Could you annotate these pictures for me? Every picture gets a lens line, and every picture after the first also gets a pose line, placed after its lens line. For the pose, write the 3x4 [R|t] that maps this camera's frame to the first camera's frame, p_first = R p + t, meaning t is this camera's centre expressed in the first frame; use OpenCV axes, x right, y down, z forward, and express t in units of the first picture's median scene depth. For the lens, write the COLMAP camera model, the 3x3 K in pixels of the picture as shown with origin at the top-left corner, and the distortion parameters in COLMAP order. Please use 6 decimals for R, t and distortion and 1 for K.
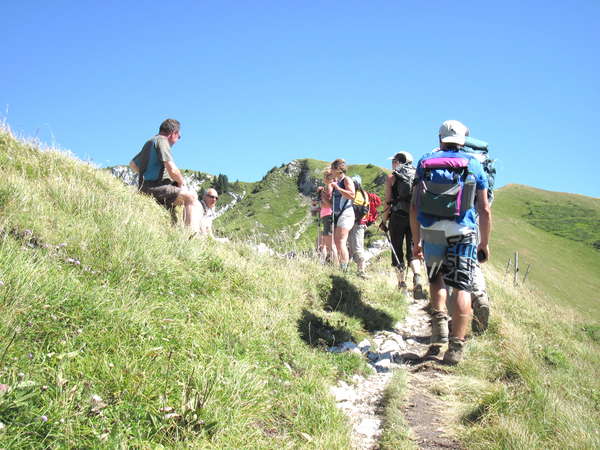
lens RADIAL K [[753.4, 0, 299.7], [0, 753.4, 225.8], [0, 0, 1]] dist [-0.104737, 0.000000]
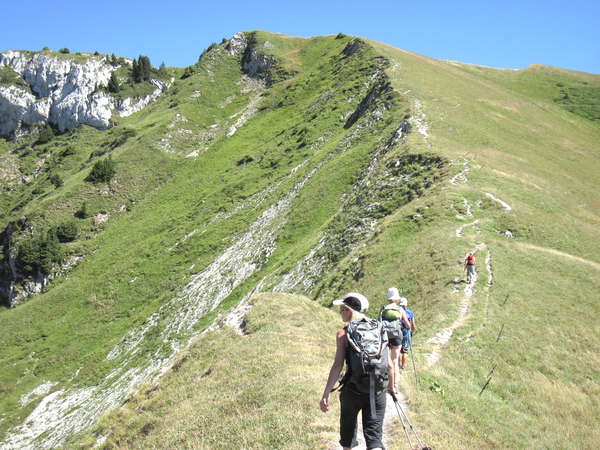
lens RADIAL K [[753.4, 0, 300.5], [0, 753.4, 224.5], [0, 0, 1]] dist [-0.104737, 0.000000]
pose [[0.999748, -0.020013, -0.010132, 0.057551], [0.020901, 0.995076, 0.096884, 0.029245], [0.008144, -0.097071, 0.995244, 0.266420]]
